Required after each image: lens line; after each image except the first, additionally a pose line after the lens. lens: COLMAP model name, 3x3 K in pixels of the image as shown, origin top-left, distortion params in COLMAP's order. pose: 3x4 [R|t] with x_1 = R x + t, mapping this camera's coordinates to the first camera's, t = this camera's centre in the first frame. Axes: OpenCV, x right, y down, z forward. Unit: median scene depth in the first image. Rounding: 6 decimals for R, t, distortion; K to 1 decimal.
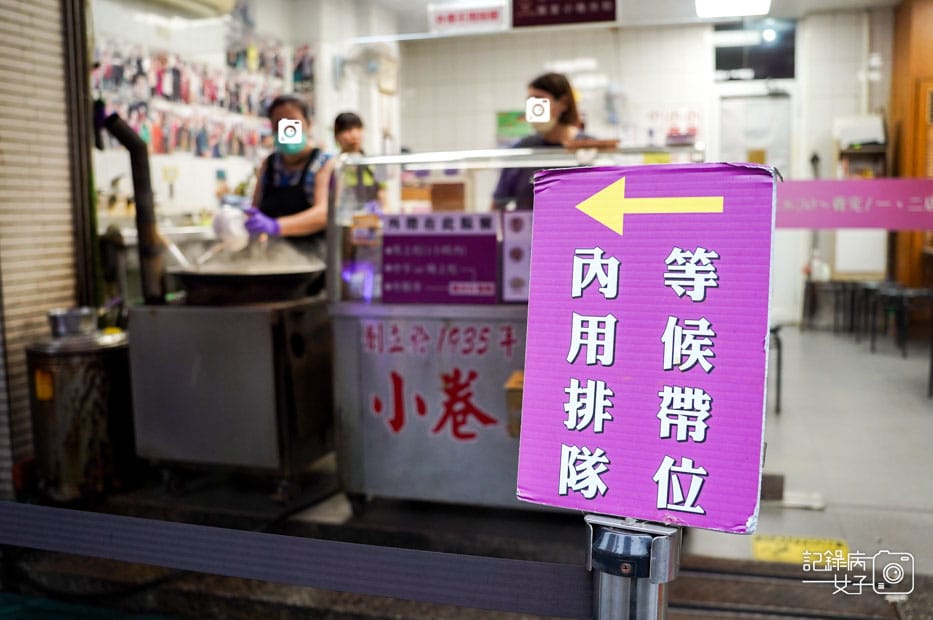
lens RADIAL K [[863.7, 0, 466.5], [0, 863.7, 310.0], [0, 0, 1]] dist [-0.127790, -0.000682]
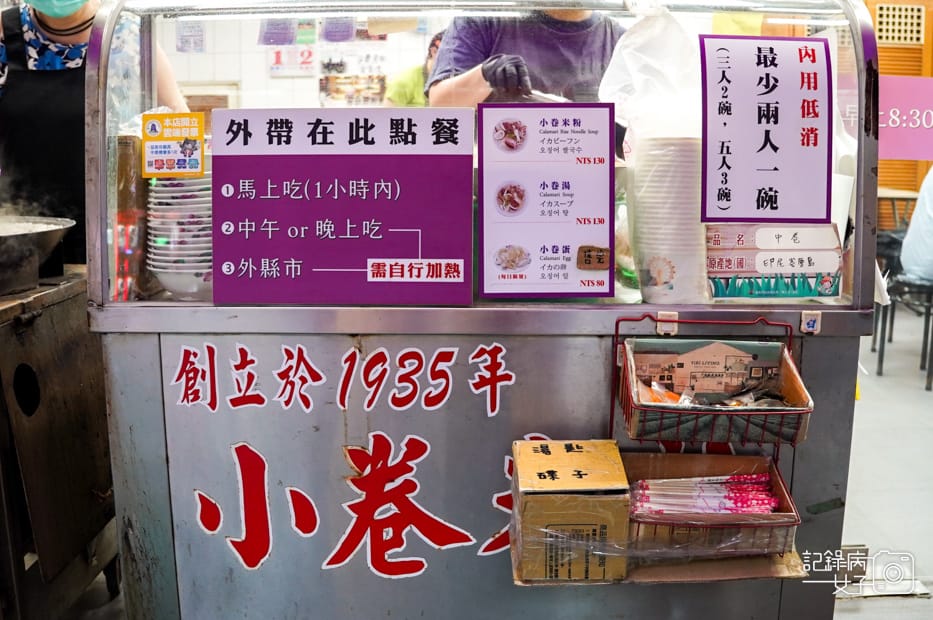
lens RADIAL K [[955.3, 0, 466.5], [0, 955.3, 310.0], [0, 0, 1]] dist [-0.165617, 0.020944]
pose [[0.960703, -0.032063, 0.275720, -0.108788], [0.015239, 0.997901, 0.062946, -0.034701], [-0.277160, -0.056271, 0.959175, 0.477624]]
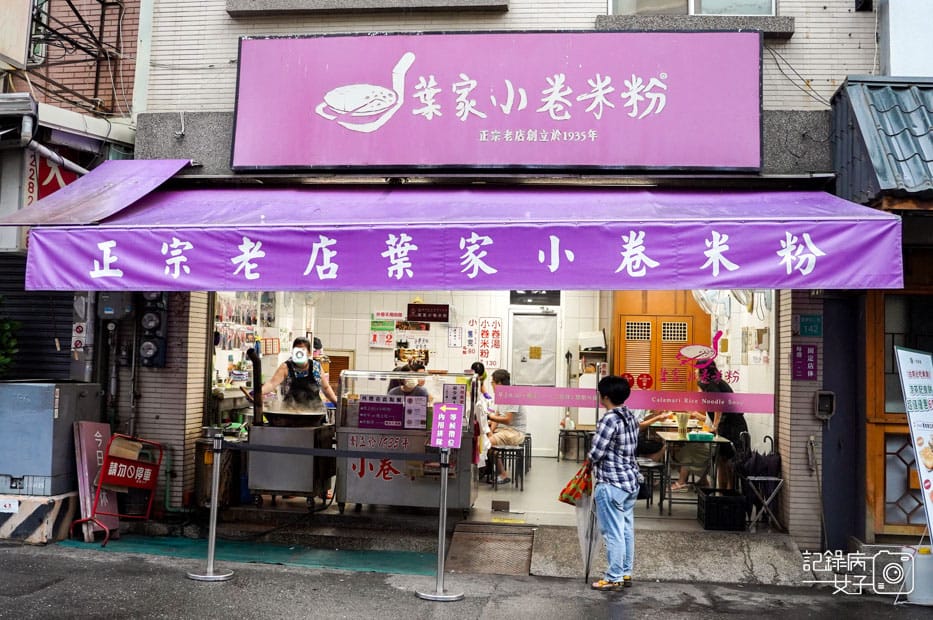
lens RADIAL K [[863.7, 0, 466.5], [0, 863.7, 310.0], [0, 0, 1]] dist [-0.127790, -0.000682]
pose [[0.980559, 0.054571, 0.188485, -0.293972], [-0.021011, 0.984228, -0.175652, 0.094641], [-0.195098, 0.168277, 0.966240, -1.720715]]
